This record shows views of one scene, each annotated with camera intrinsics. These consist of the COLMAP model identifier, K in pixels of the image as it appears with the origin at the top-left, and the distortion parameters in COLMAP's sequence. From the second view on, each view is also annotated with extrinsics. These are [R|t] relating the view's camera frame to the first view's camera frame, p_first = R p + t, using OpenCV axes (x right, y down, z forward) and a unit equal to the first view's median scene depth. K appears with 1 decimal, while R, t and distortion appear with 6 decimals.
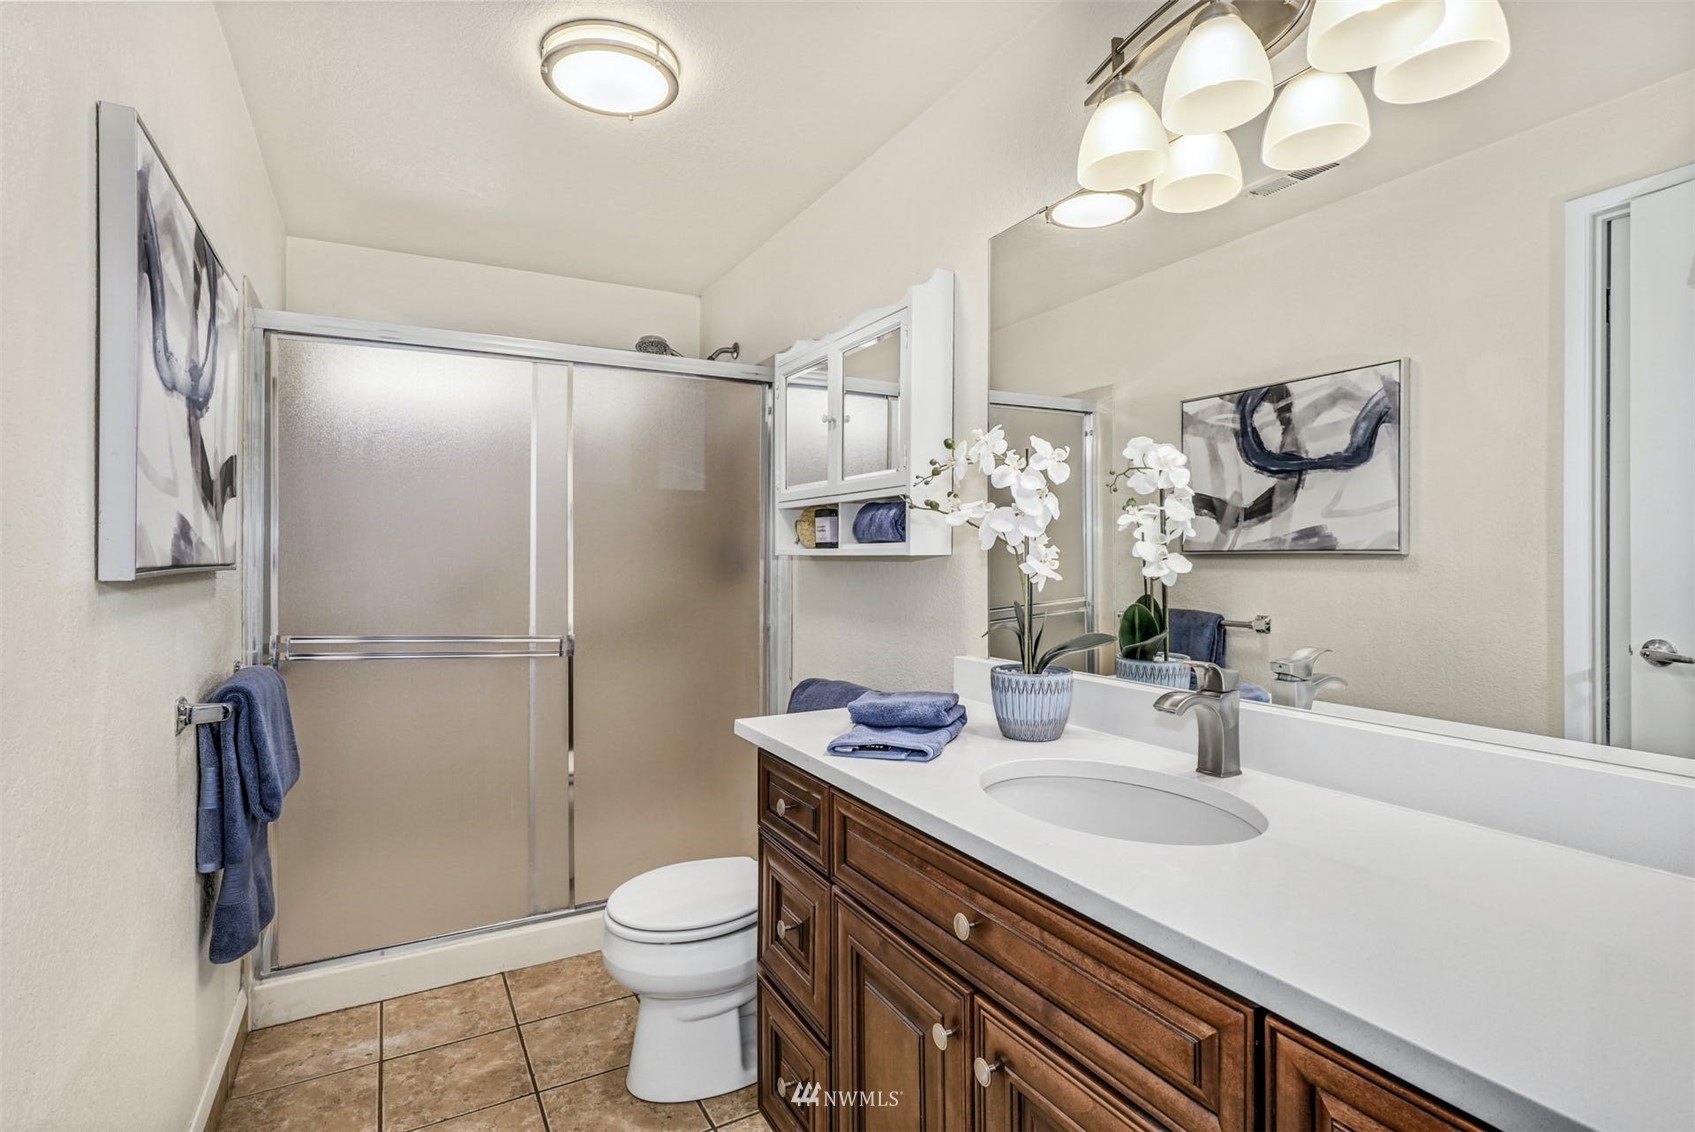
lens RADIAL K [[820.7, 0, 846.8], [0, 820.7, 565.2], [0, 0, 1]] dist [0.004917, 0.001474]
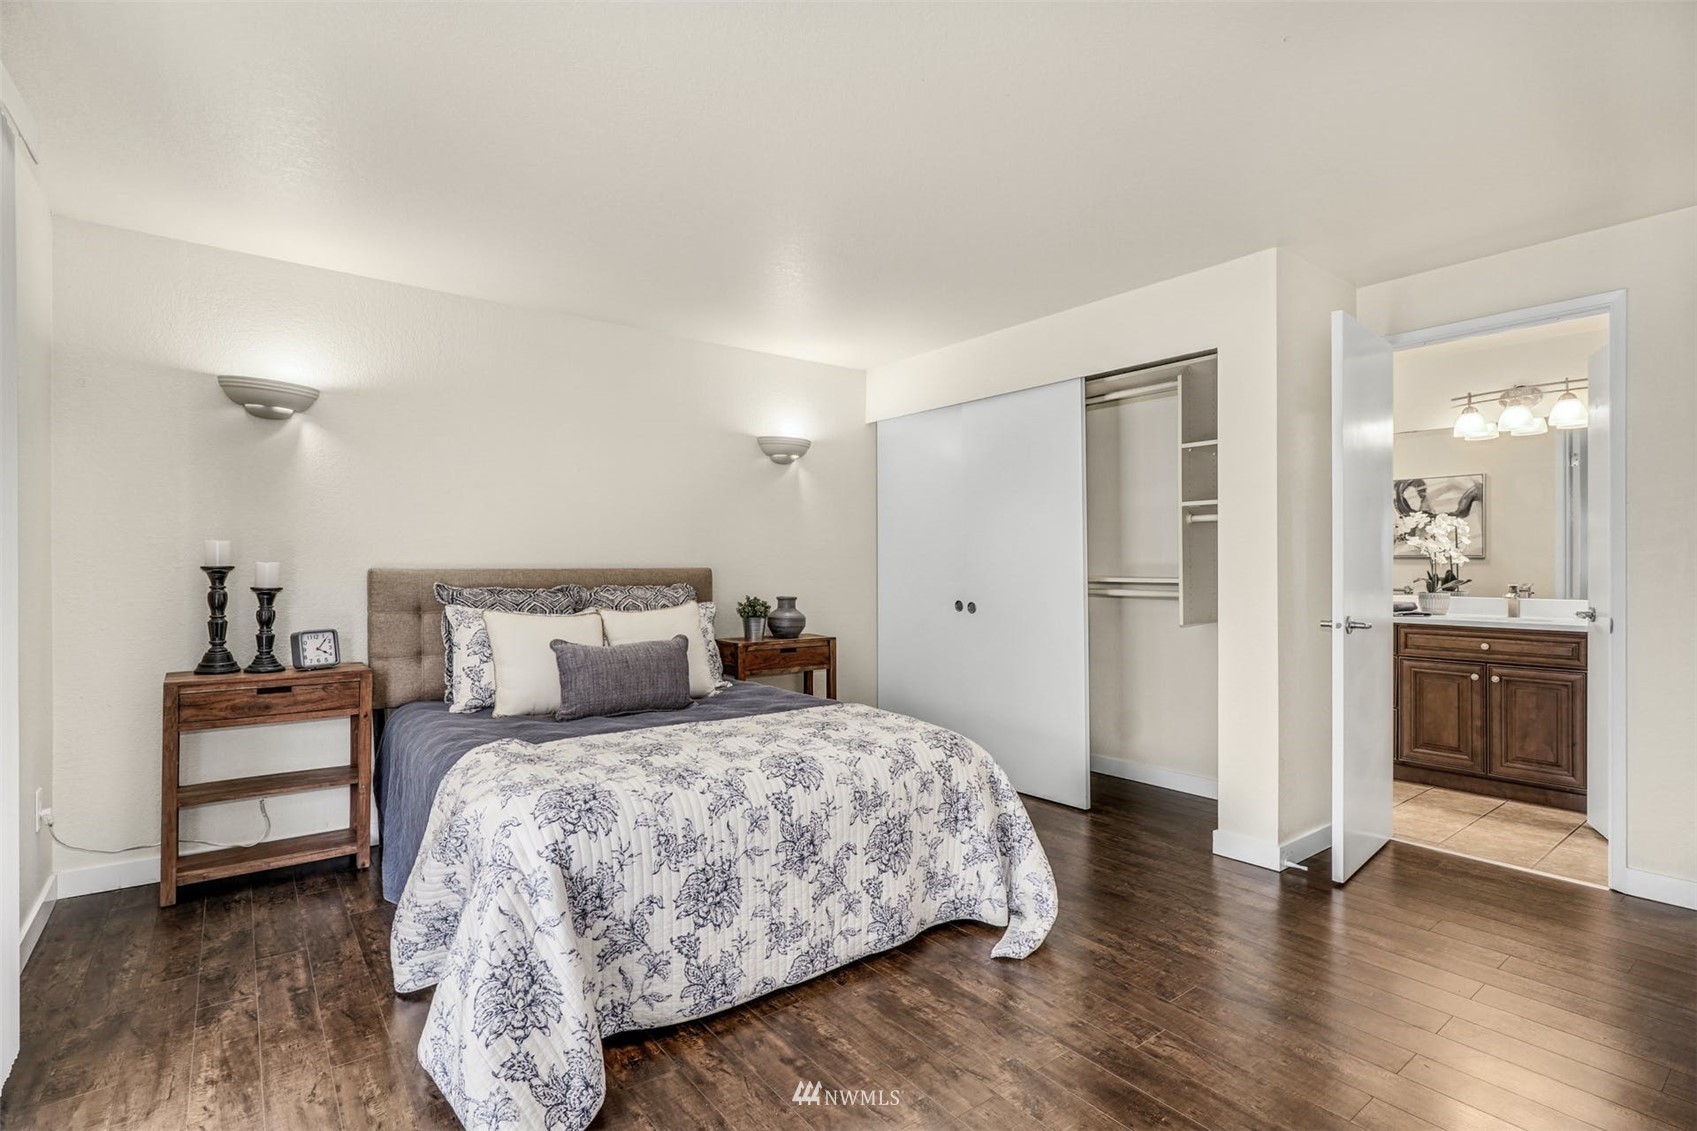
lens RADIAL K [[821.7, 0, 847.8], [0, 821.7, 570.4], [0, 0, 1]] dist [0.004917, 0.001474]
pose [[0.988103, 0.000489, 0.153796, -1.351100], [0.000421, 0.999983, -0.005882, 0.033966], [-0.153796, 0.005877, 0.988085, -0.951940]]
